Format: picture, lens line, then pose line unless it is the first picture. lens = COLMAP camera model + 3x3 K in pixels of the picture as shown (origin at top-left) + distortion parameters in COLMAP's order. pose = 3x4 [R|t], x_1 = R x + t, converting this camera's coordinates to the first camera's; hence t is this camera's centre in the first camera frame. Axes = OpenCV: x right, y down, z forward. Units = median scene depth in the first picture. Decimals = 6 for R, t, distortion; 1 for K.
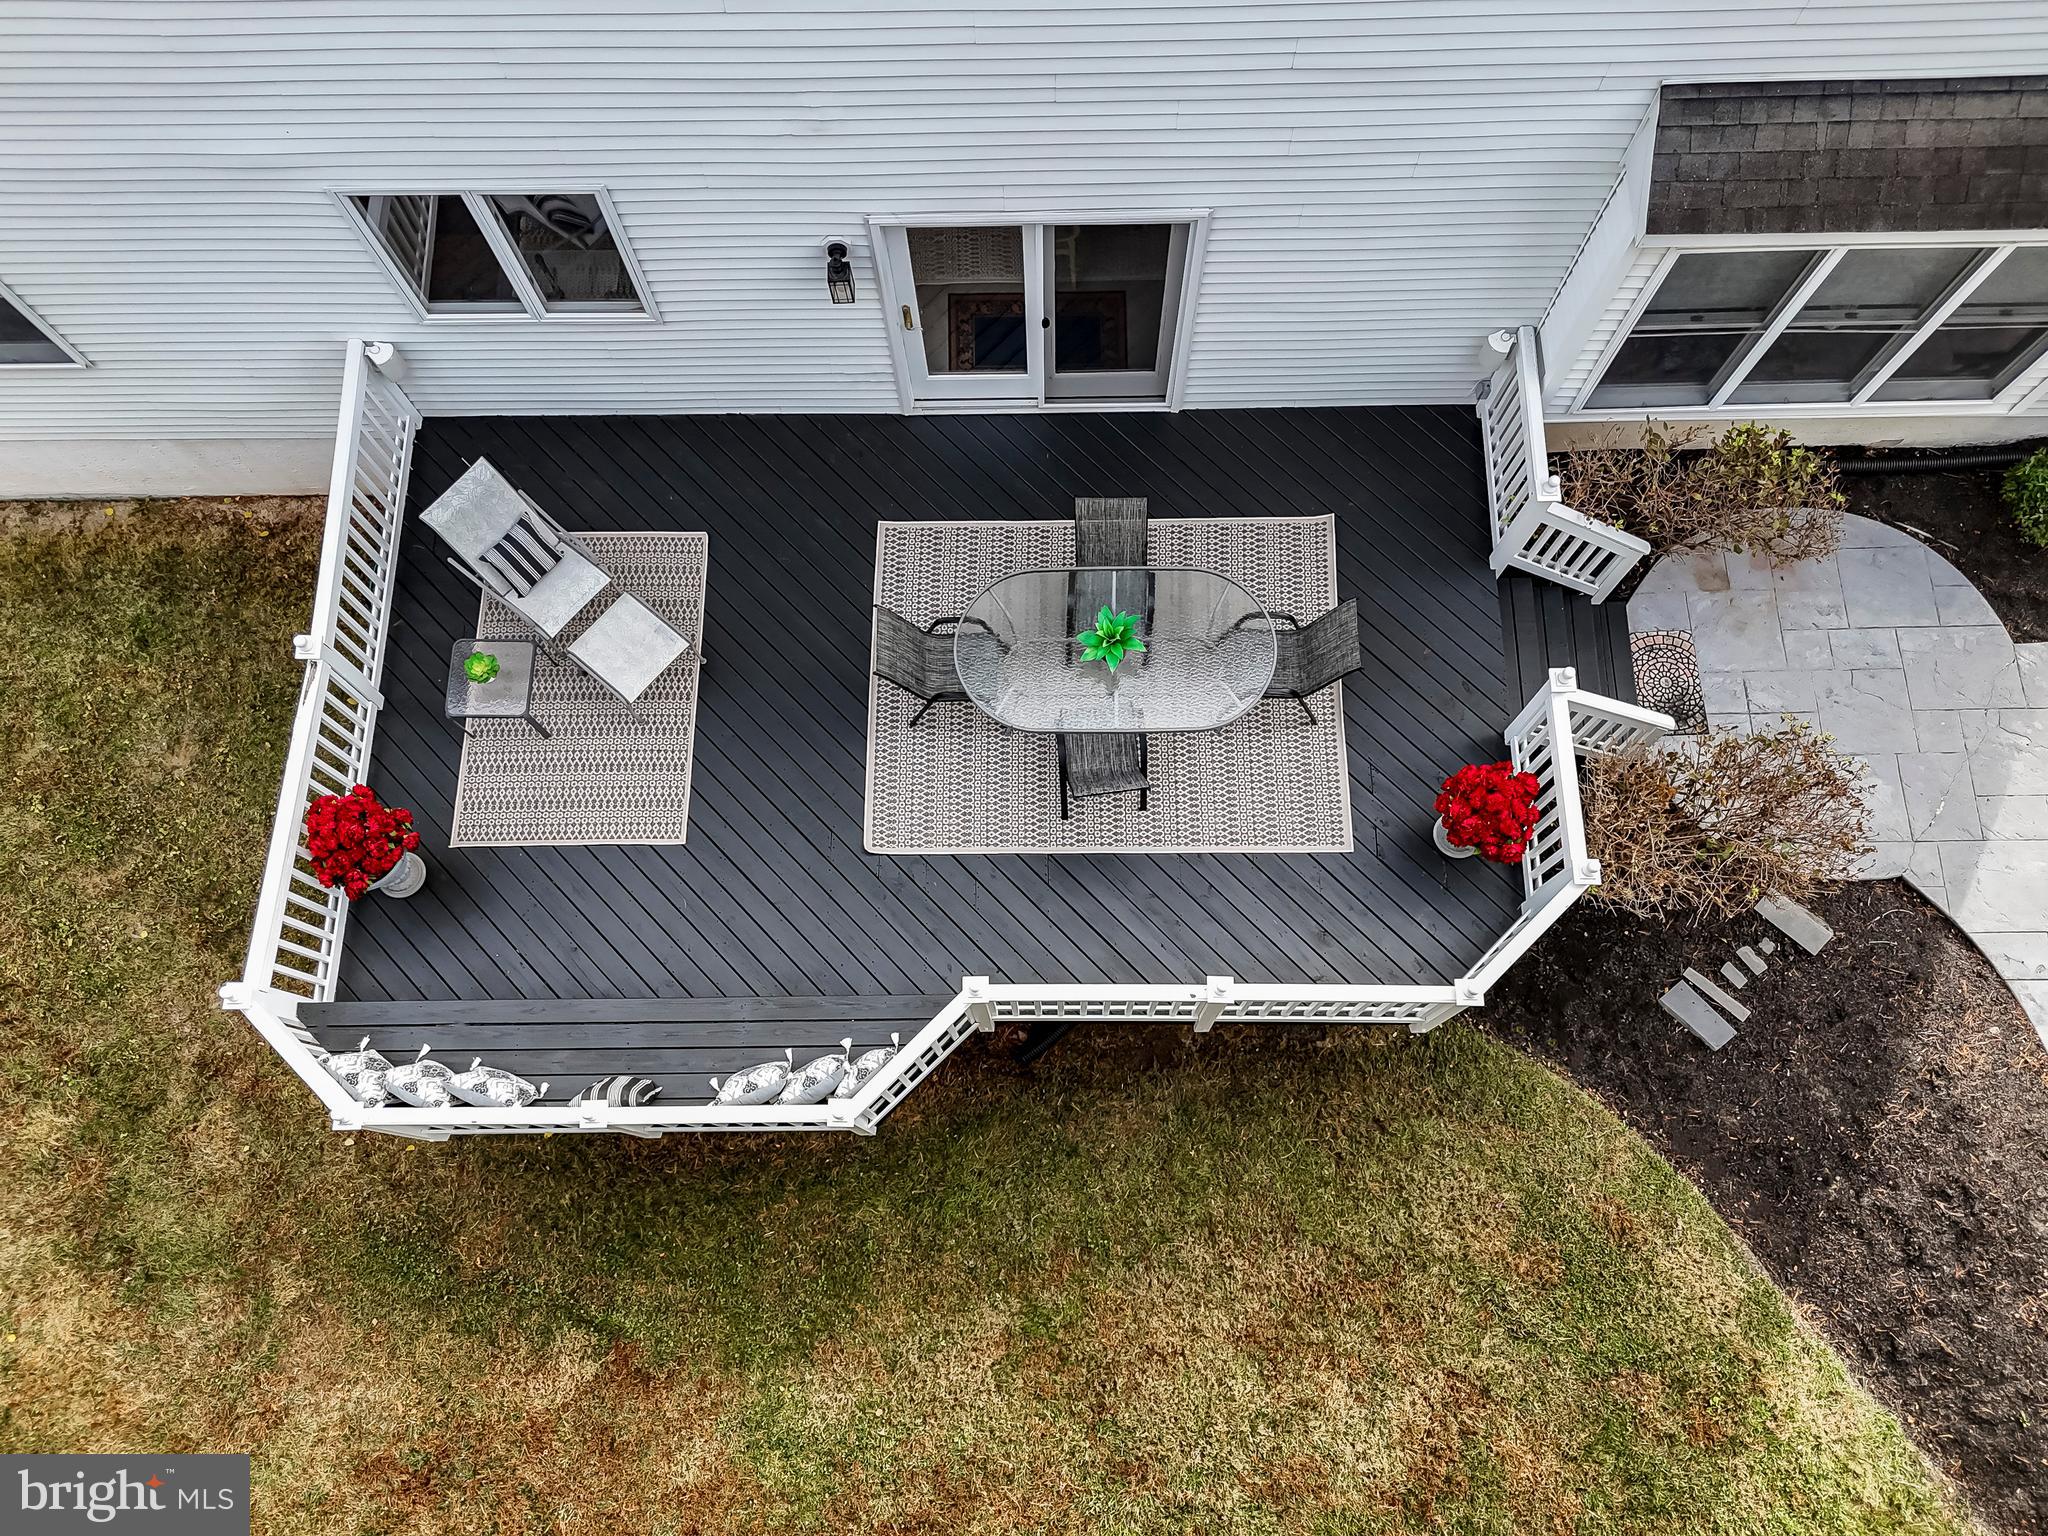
lens RADIAL K [[1500.0, 0, 1024.0], [0, 1500.0, 768.0], [0, 0, 1]] dist [0.080144, -0.072481]
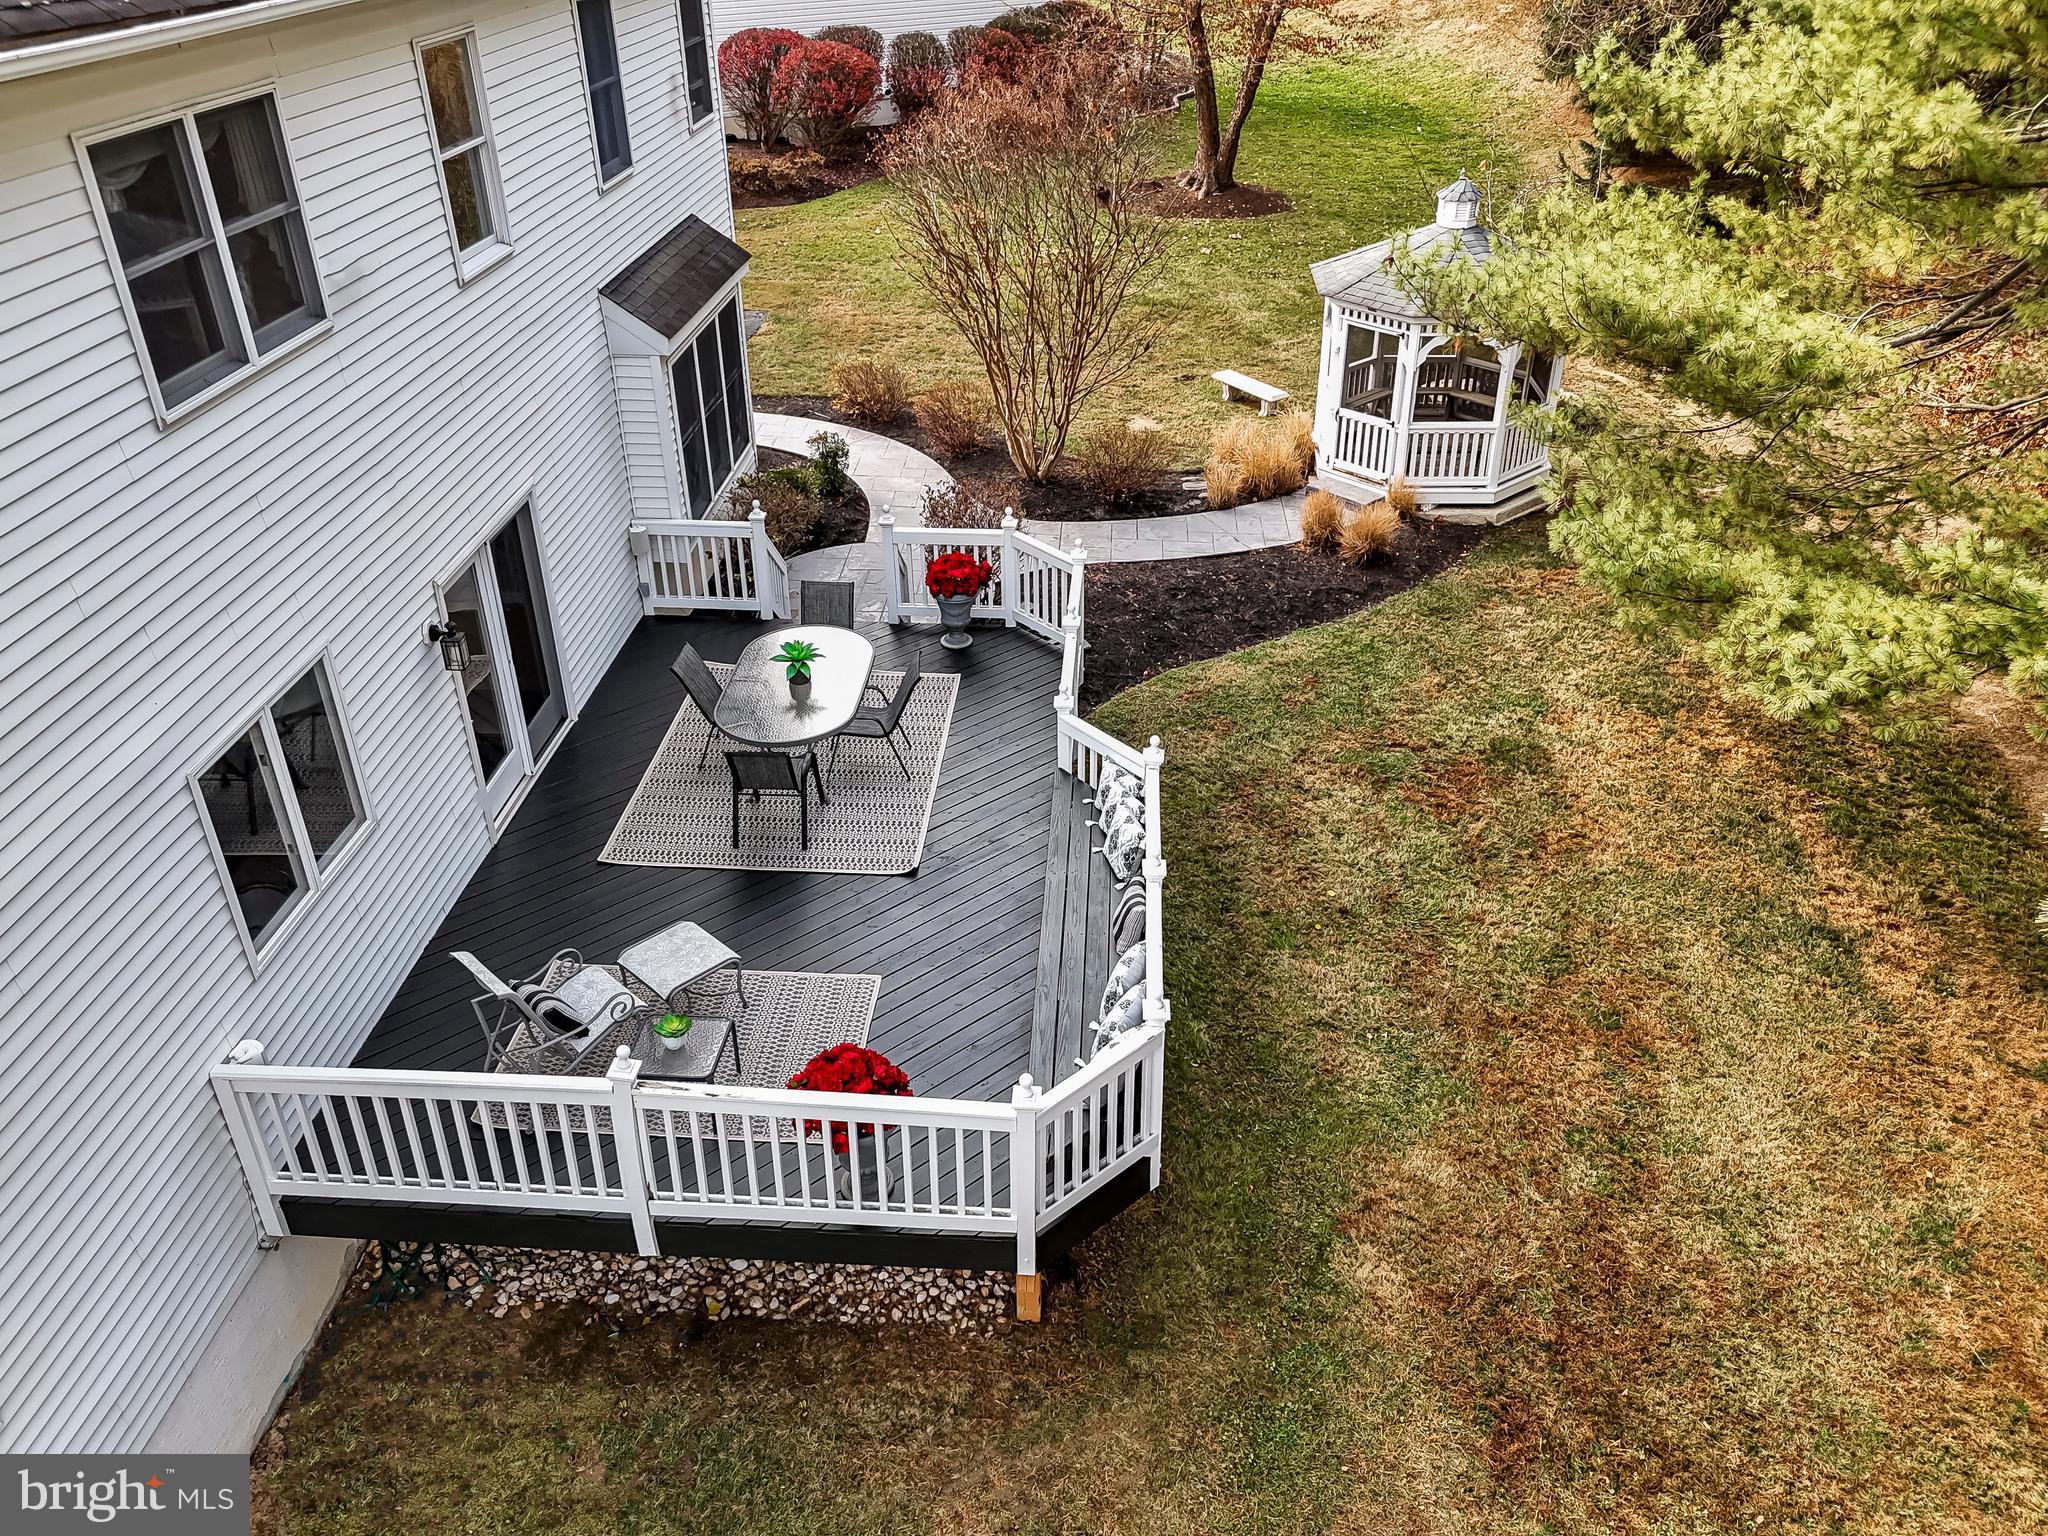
lens RADIAL K [[1500.0, 0, 1024.0], [0, 1500.0, 768.0], [0, 0, 1]] dist [0.080144, -0.072481]
pose [[0.070185, -0.506306, 0.859493, -1.038444], [0.955365, 0.281988, 0.088098, 0.014538], [-0.286971, 0.814946, 0.503498, 0.340137]]
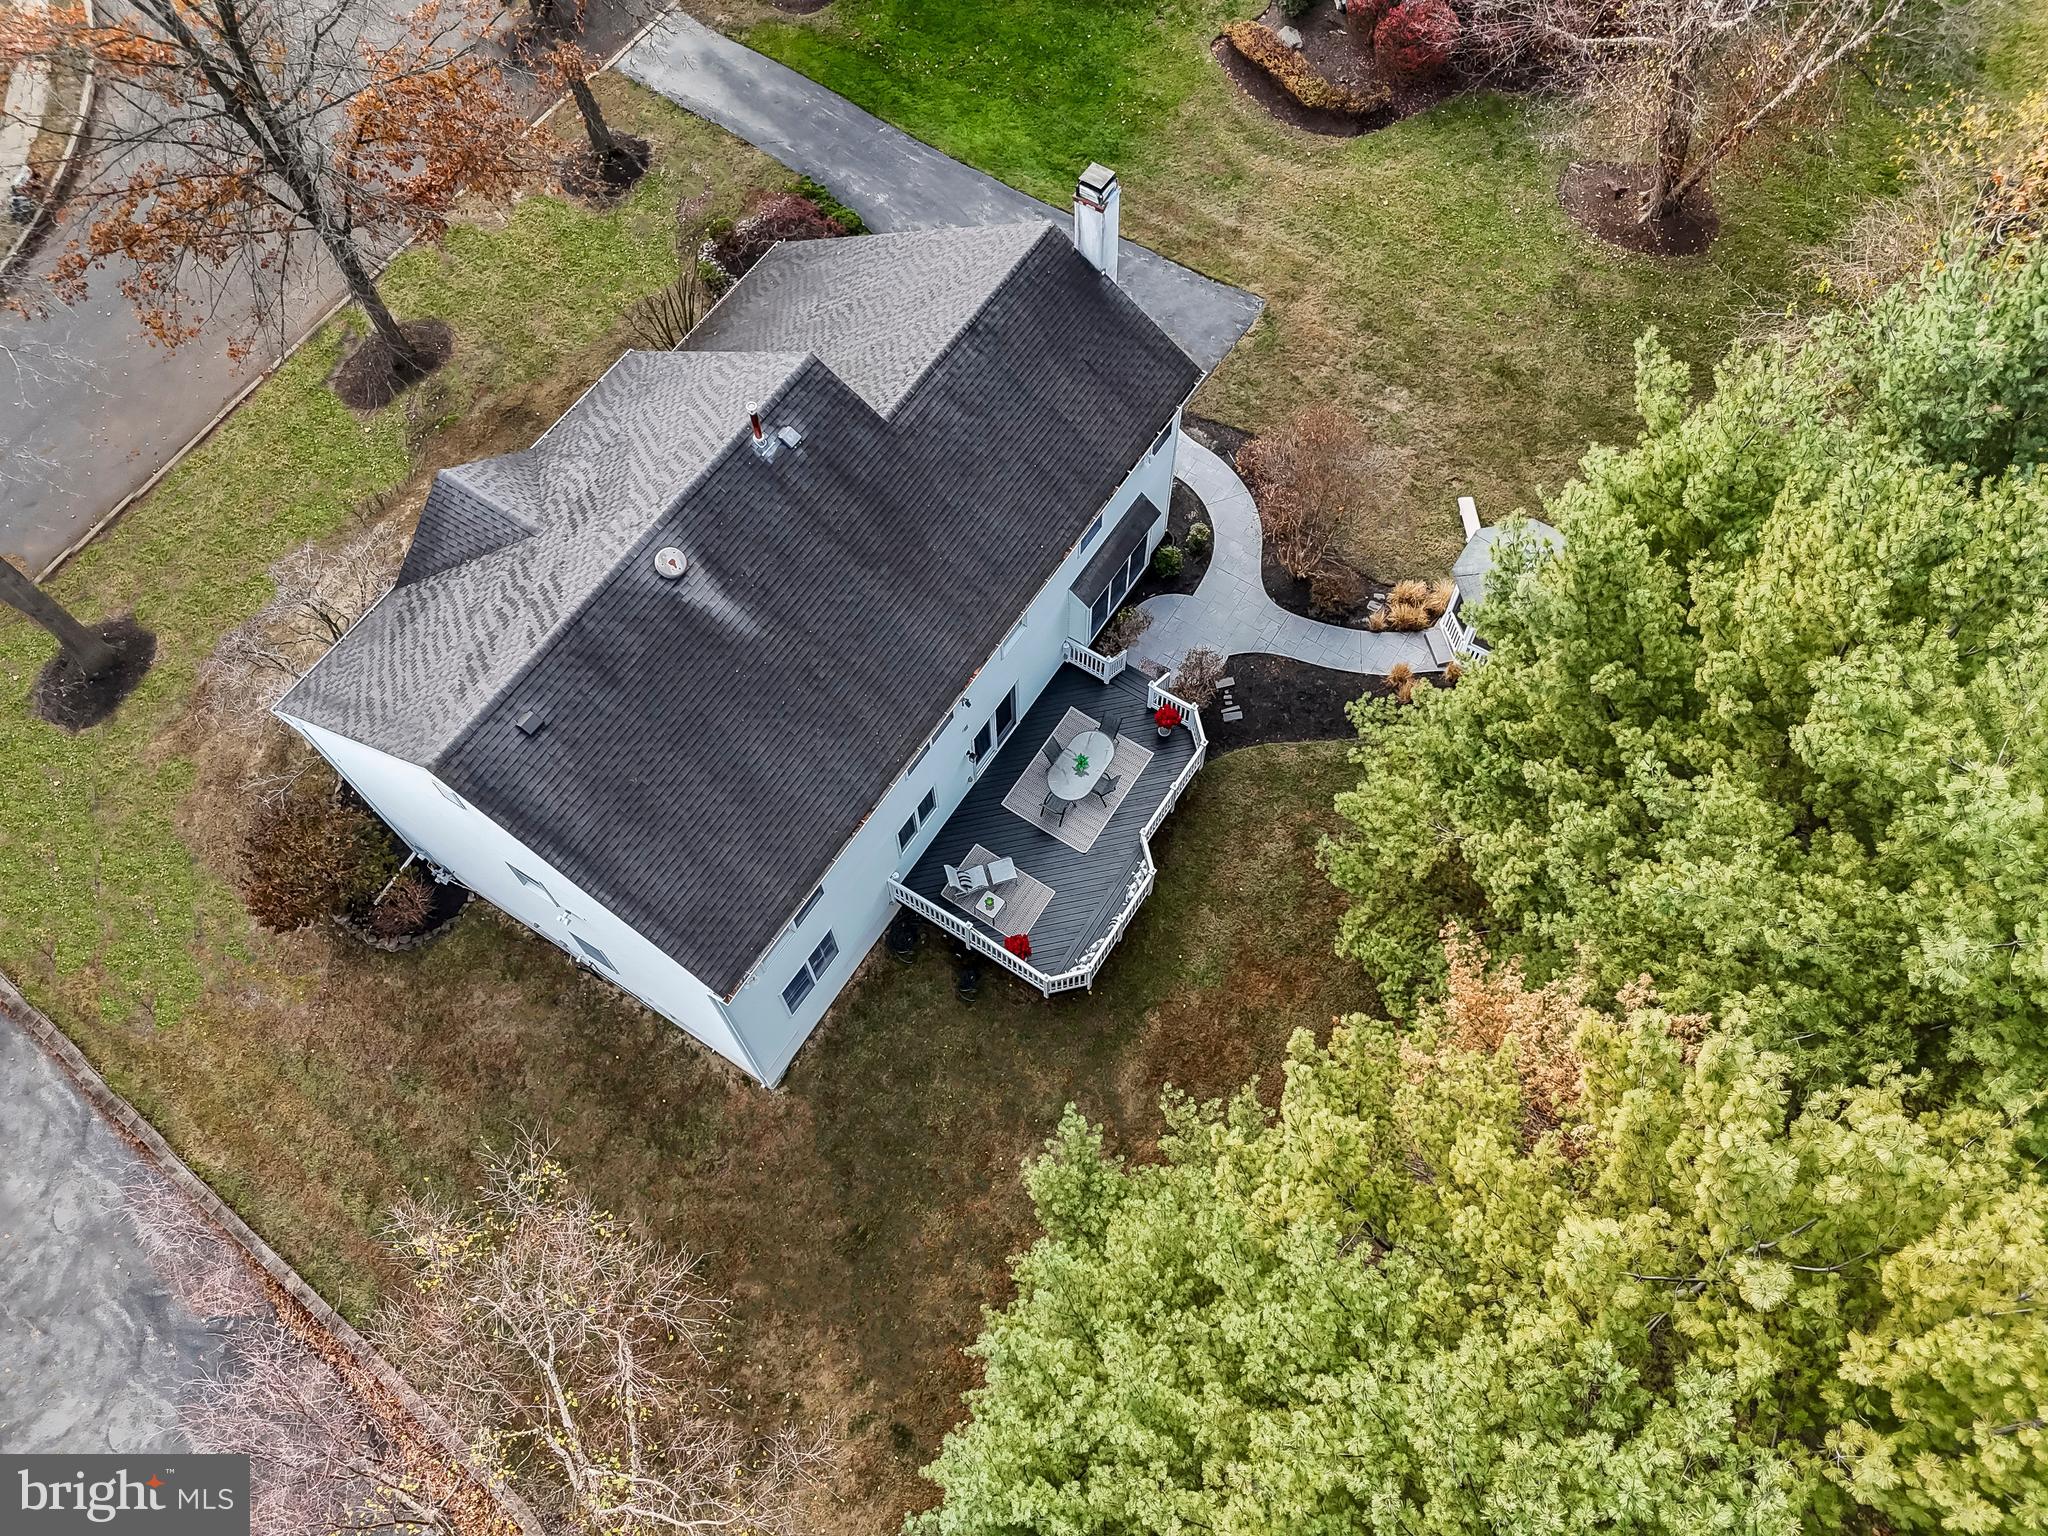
lens RADIAL K [[1500.0, 0, 1024.0], [0, 1500.0, 768.0], [0, 0, 1]] dist [0.080144, -0.072481]
pose [[0.545592, -0.741794, 0.389963, -1.432570], [0.803860, 0.594781, 0.006730, -0.207811], [-0.236935, 0.309804, 0.920806, -2.335516]]
